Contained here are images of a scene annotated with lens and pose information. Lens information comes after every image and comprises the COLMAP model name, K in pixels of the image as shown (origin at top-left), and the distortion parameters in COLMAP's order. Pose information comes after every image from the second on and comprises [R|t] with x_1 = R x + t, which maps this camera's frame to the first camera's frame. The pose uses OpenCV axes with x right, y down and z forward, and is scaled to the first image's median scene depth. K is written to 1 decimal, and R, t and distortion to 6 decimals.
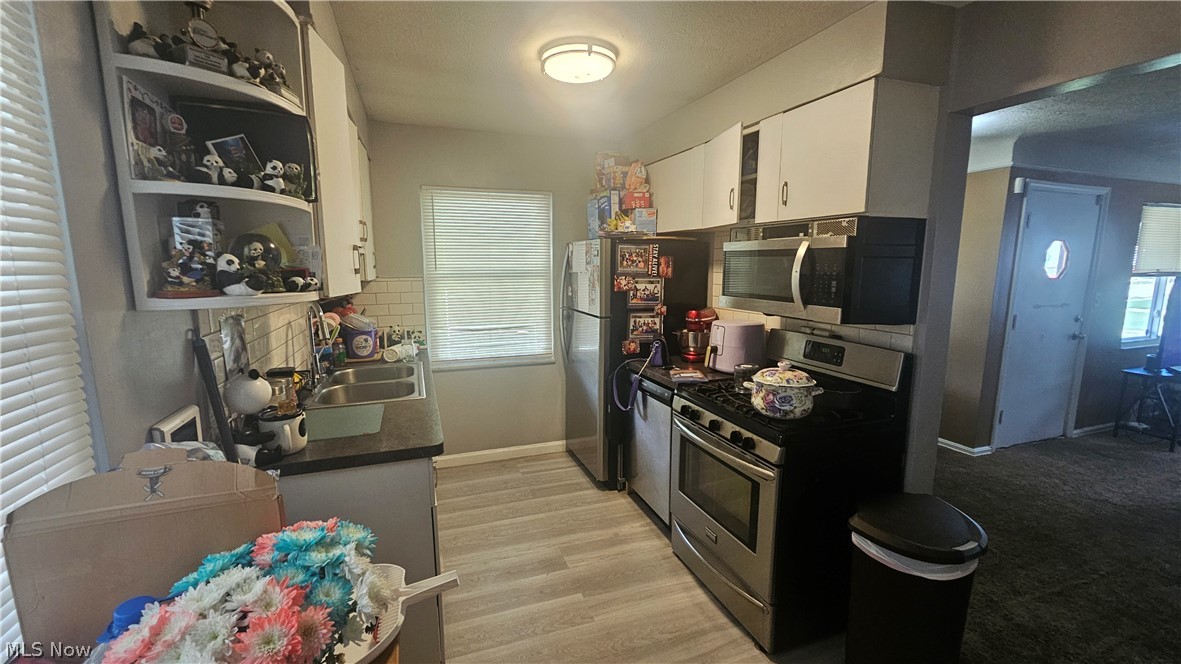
lens RADIAL K [[482.6, 0, 591.3], [0, 482.6, 333.7], [0, 0, 1]] dist [0.003581, -0.000071]
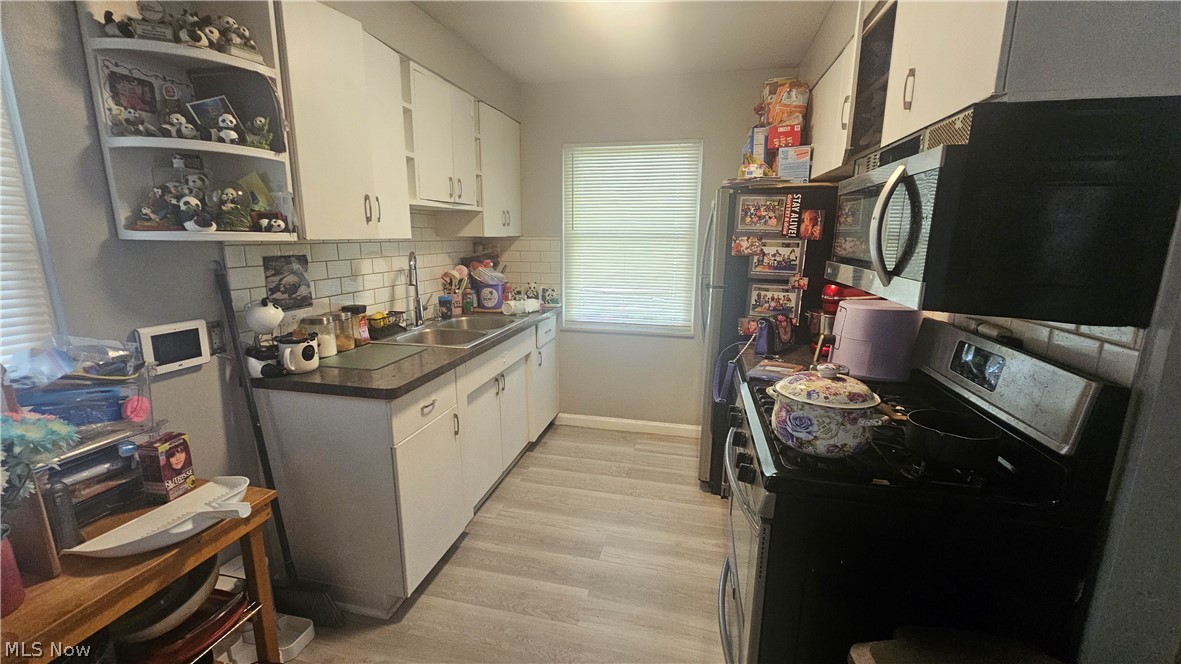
lens RADIAL K [[482.6, 0, 587.9], [0, 482.6, 332.5], [0, 0, 1]] dist [0.003581, -0.000071]
pose [[0.836990, 0.115619, -0.534864, 0.311502], [-0.086279, 0.993082, 0.079654, -0.003494], [0.540373, -0.020522, 0.841175, 0.203755]]
